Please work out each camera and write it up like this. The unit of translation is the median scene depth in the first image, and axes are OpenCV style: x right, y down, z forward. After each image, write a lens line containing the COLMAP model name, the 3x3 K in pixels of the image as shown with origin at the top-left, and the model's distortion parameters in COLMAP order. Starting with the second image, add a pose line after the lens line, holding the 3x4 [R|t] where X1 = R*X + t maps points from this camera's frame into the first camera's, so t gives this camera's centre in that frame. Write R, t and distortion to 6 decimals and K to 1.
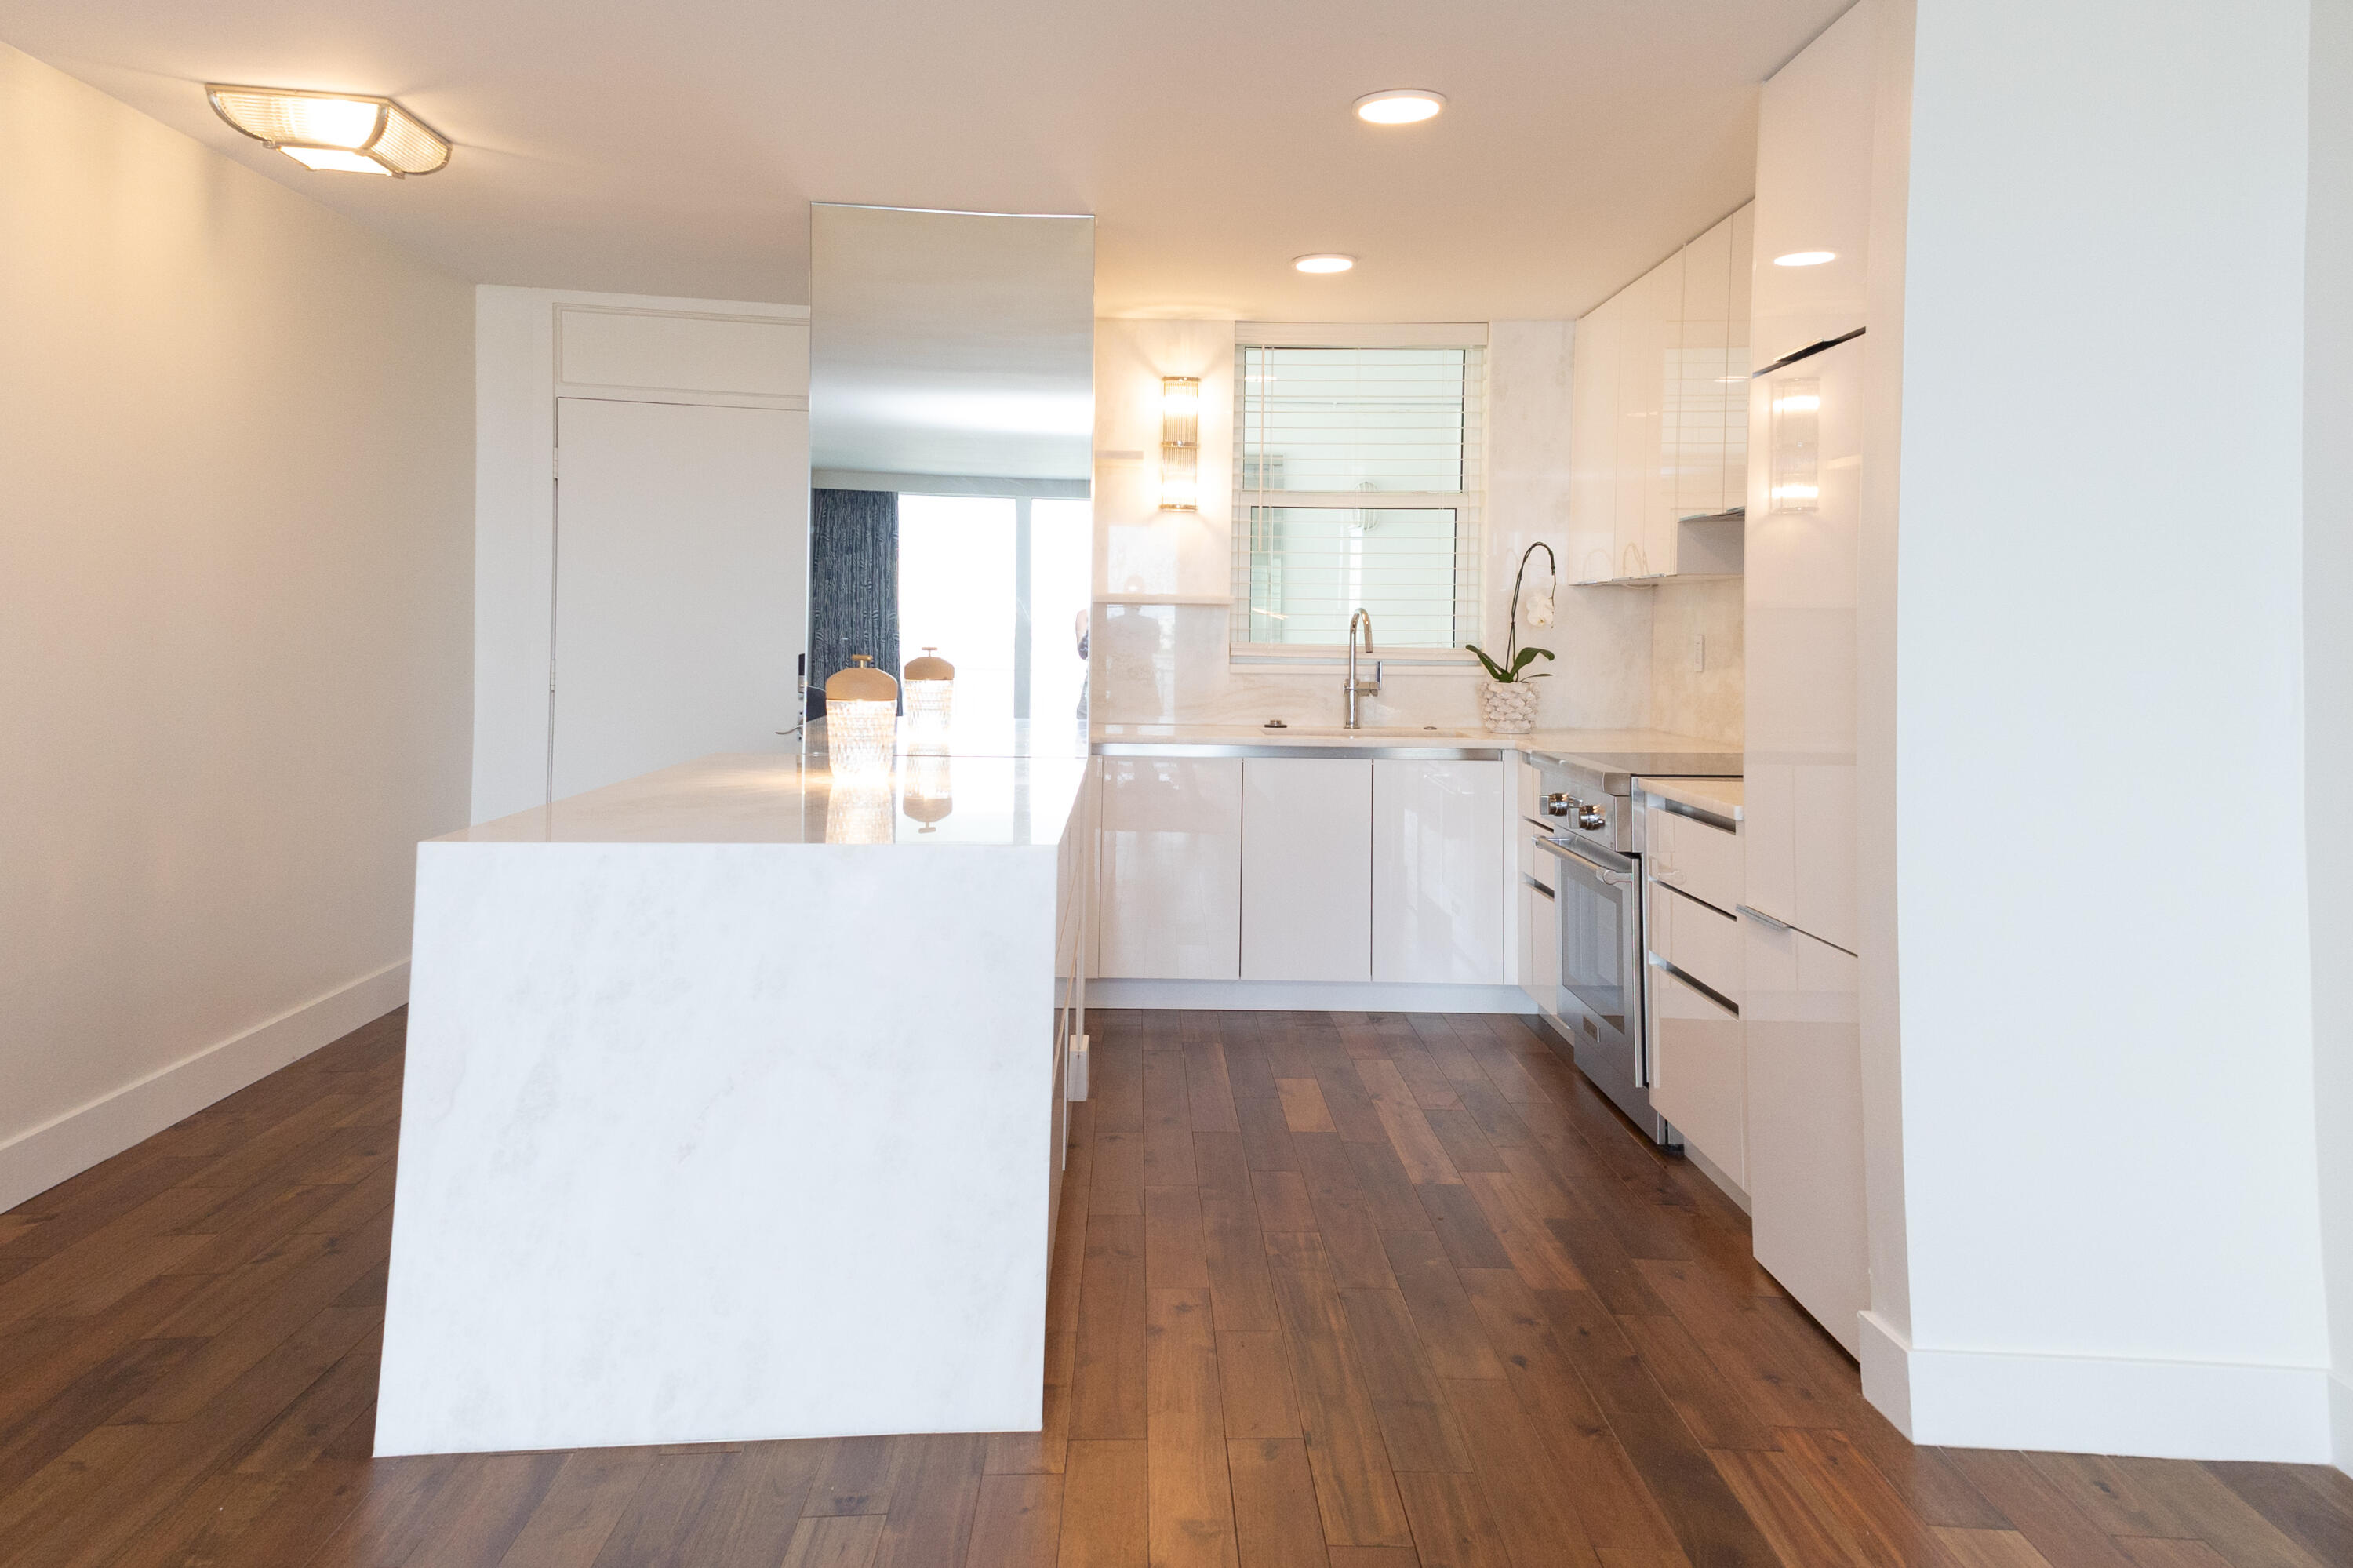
lens RADIAL K [[1683.0, 0, 1234.4], [0, 1683.0, 651.4], [0, 0, 1]] dist [0.197207, -0.001816]
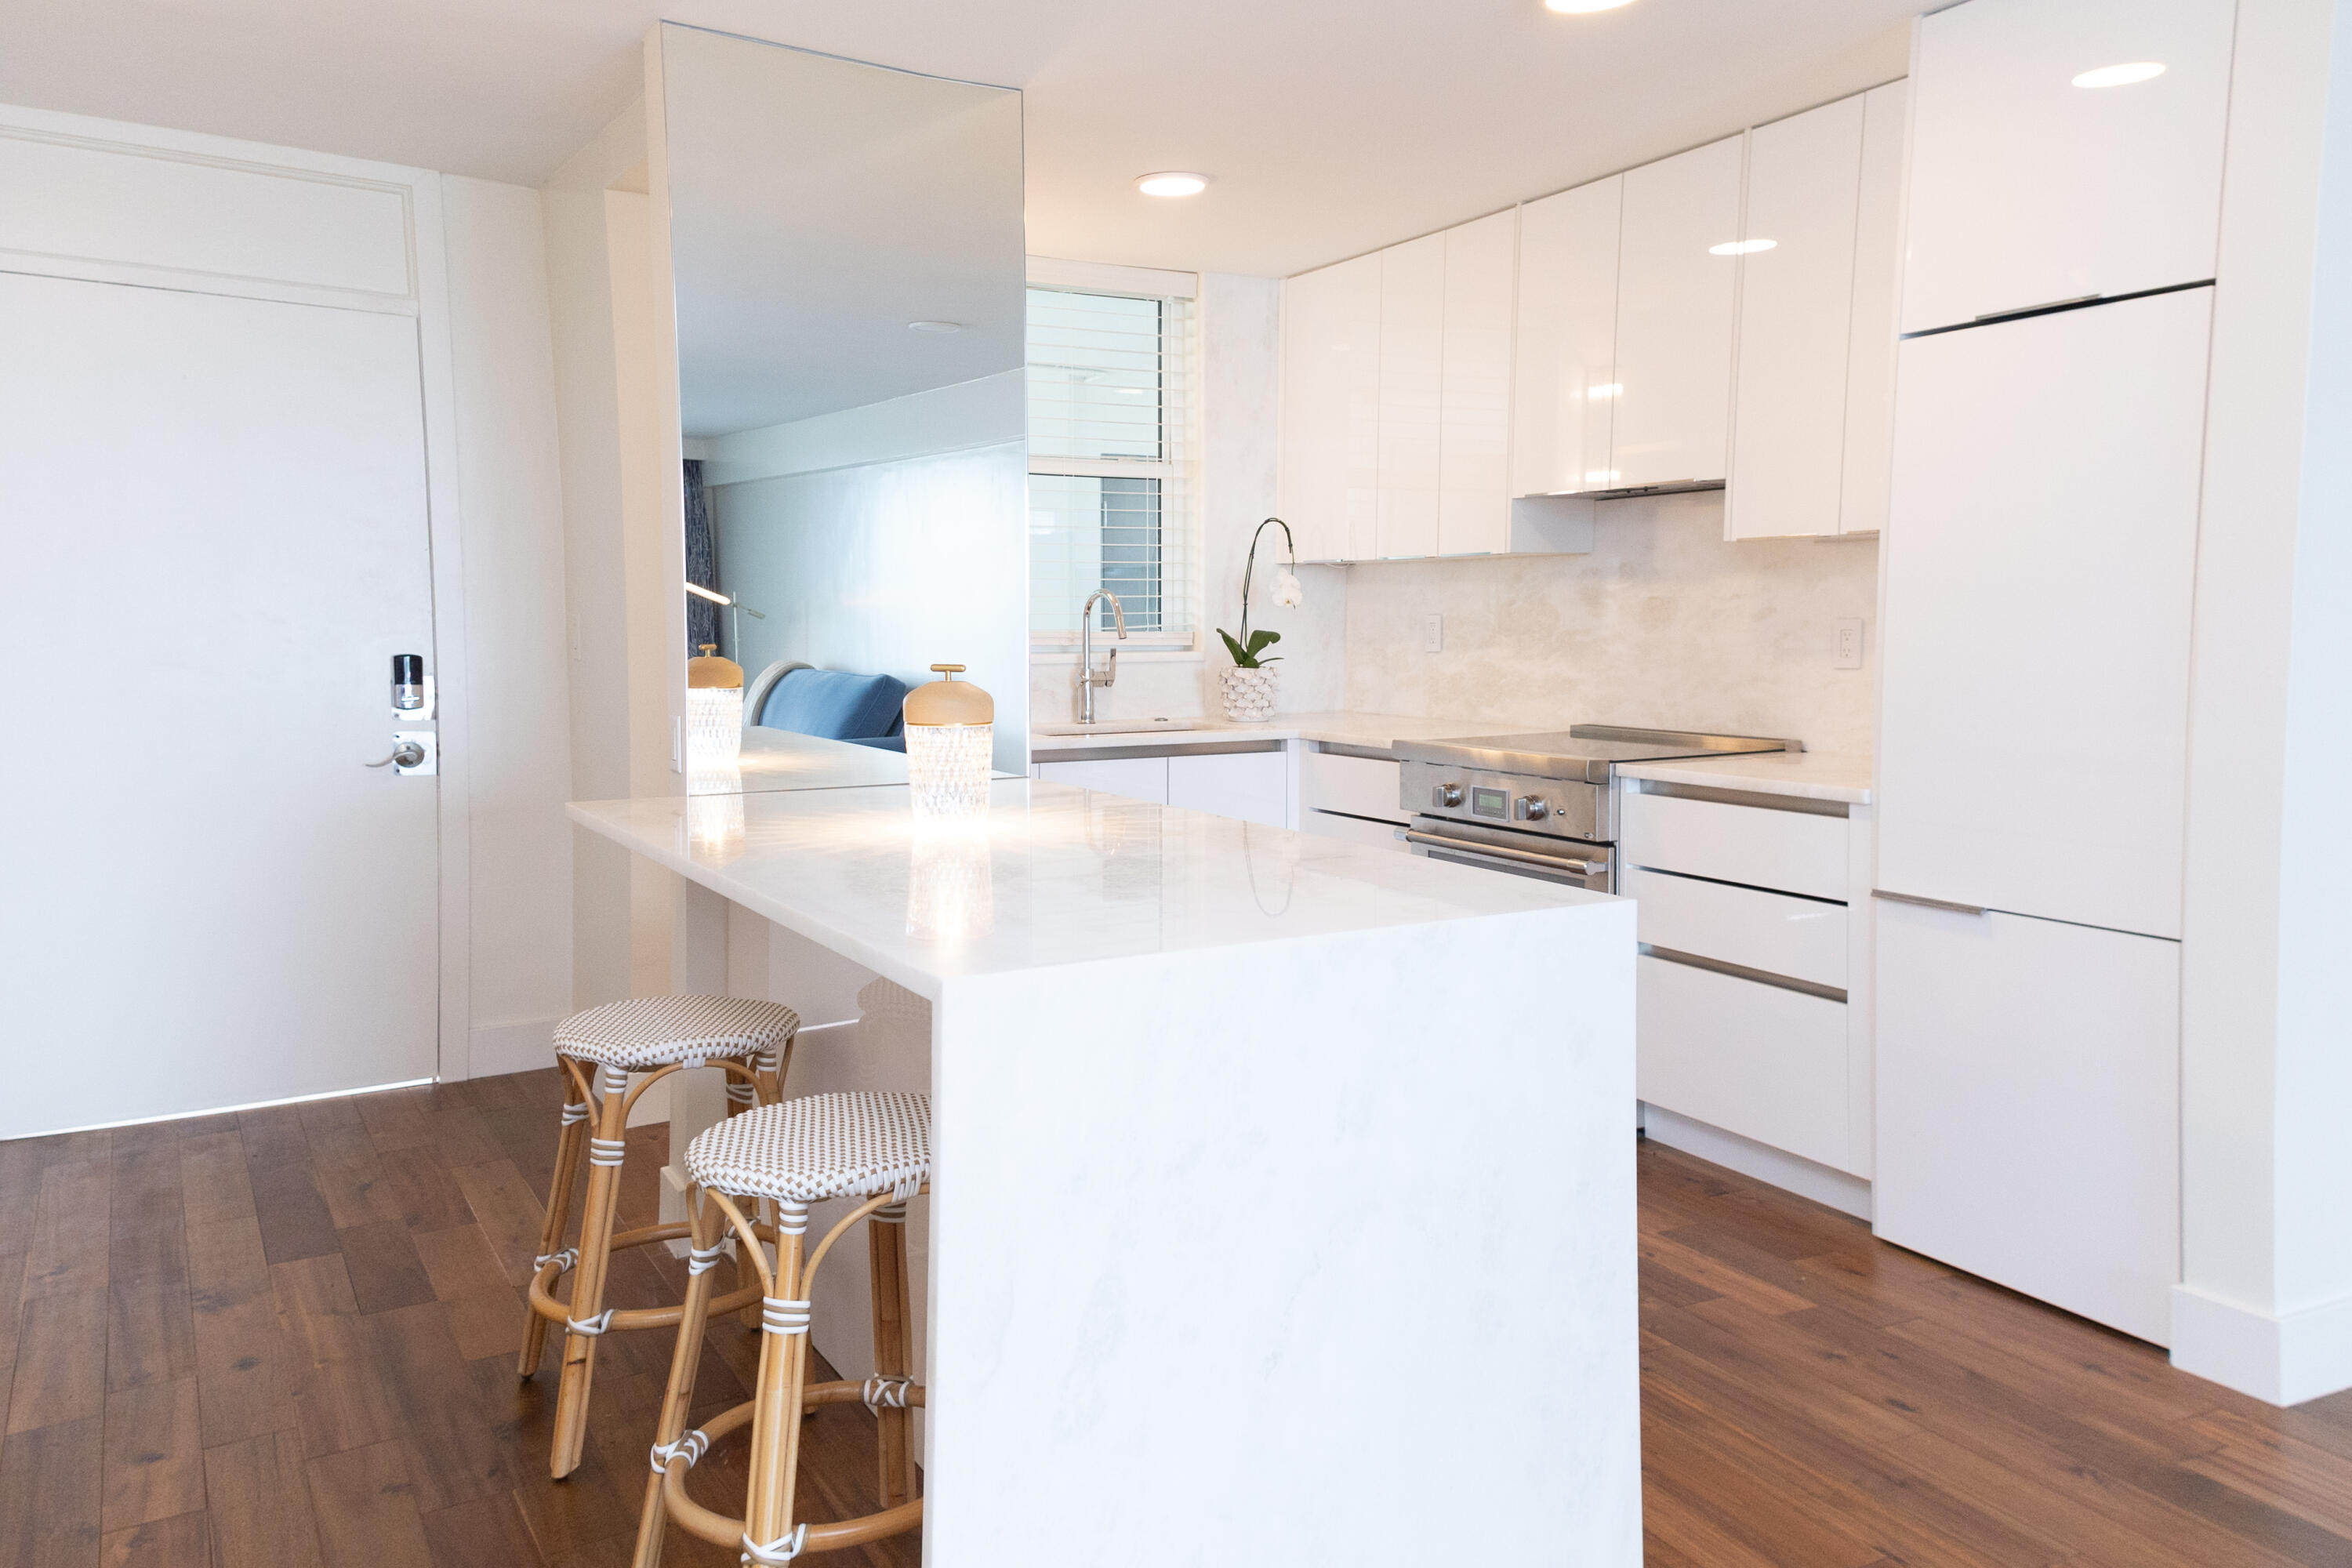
lens RADIAL K [[1673.5, 0, 1147.4], [0, 1673.5, 740.2], [0, 0, 1]] dist [0.211965, -0.074472]
pose [[0.888827, -0.045333, 0.455996, -0.313342], [0.014966, 0.997435, 0.069990, -0.007463], [-0.457999, -0.055385, 0.887226, 0.195121]]
